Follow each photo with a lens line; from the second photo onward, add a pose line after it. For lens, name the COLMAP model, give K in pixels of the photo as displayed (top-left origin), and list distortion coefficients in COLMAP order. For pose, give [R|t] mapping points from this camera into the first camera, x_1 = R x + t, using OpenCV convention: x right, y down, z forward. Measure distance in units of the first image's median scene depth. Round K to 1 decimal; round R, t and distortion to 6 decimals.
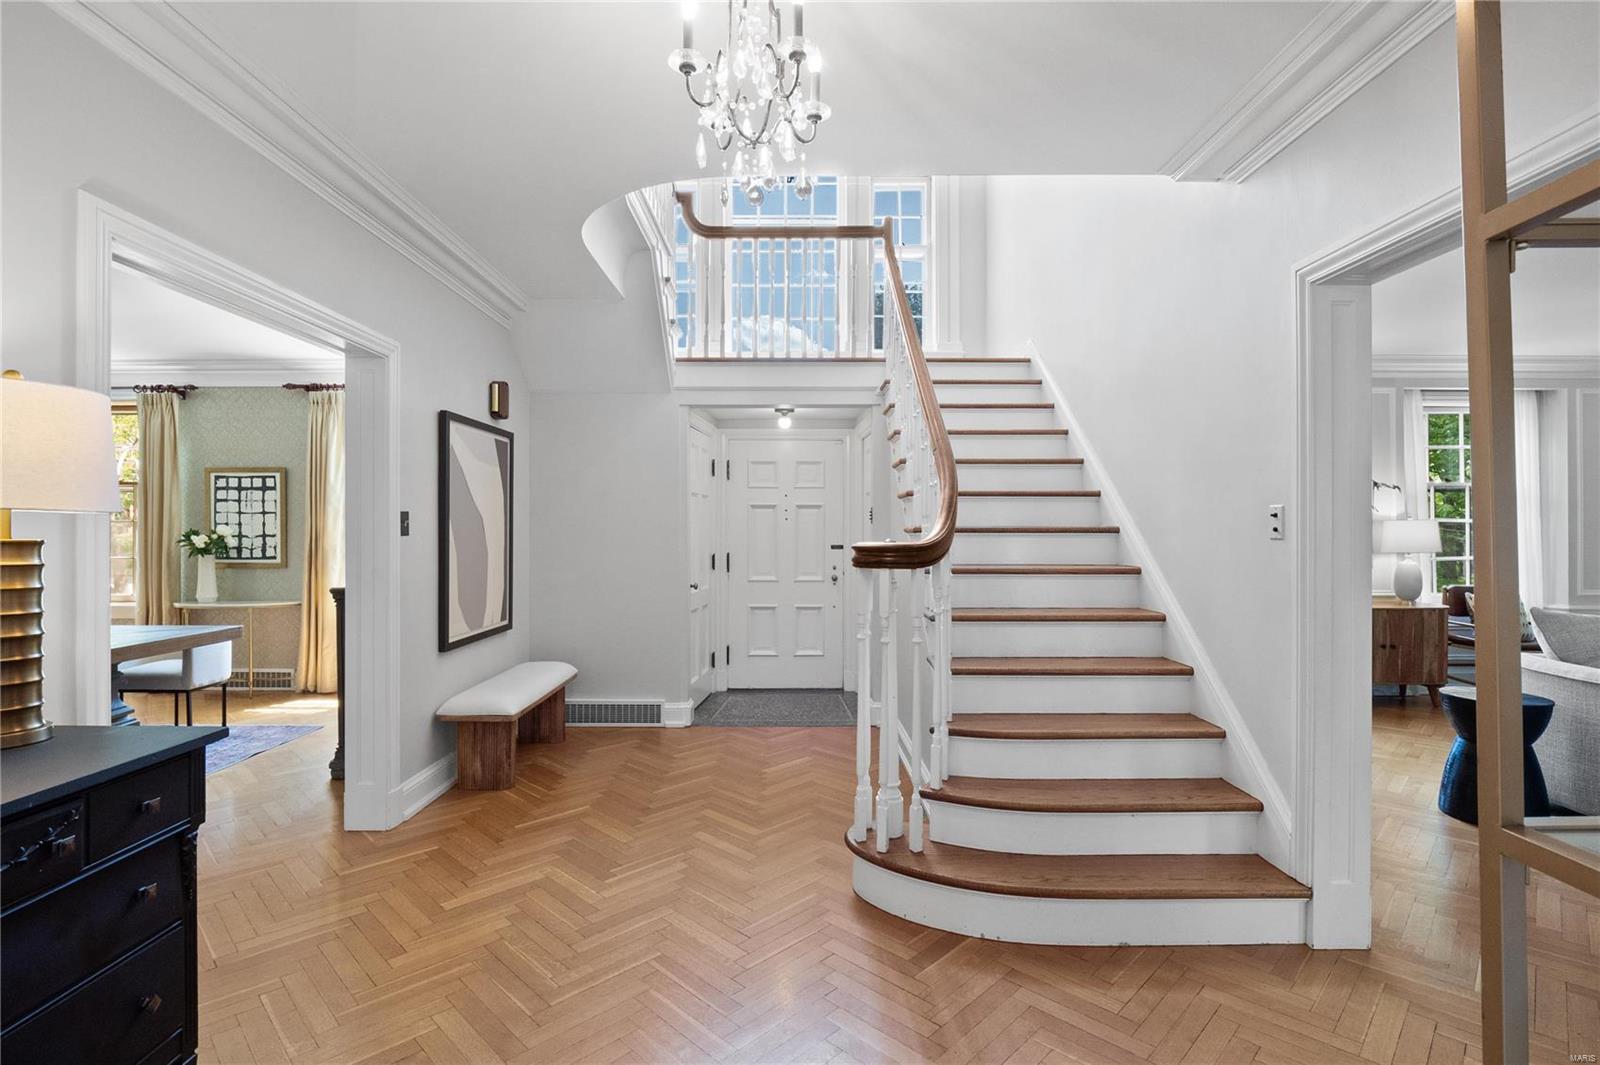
lens RADIAL K [[744.3, 0, 797.8], [0, 744.3, 534.1], [0, 0, 1]] dist [-0.012290, -0.000634]
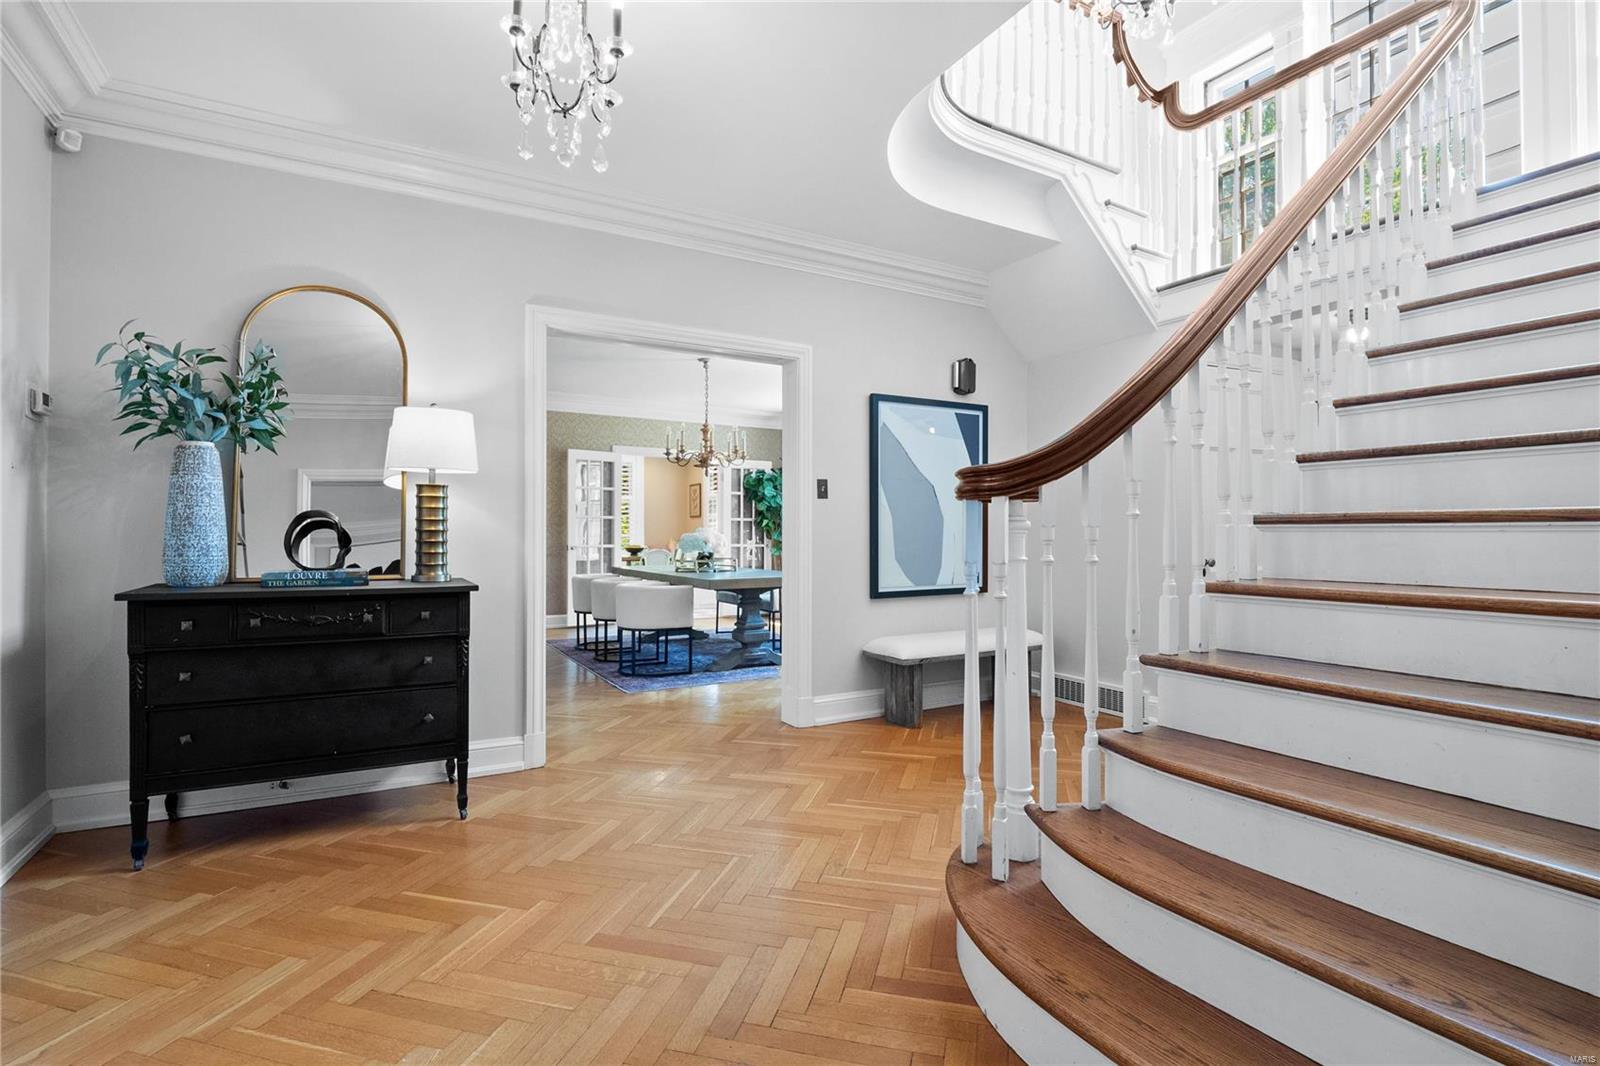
lens RADIAL K [[744.3, 0, 813.0], [0, 744.3, 531.6], [0, 0, 1]] dist [-0.012290, -0.000634]
pose [[0.503702, -0.004258, -0.863867, 0.495290], [-0.000368, 0.999987, -0.005143, 0.058975], [0.863877, 0.002909, 0.503694, 0.324416]]
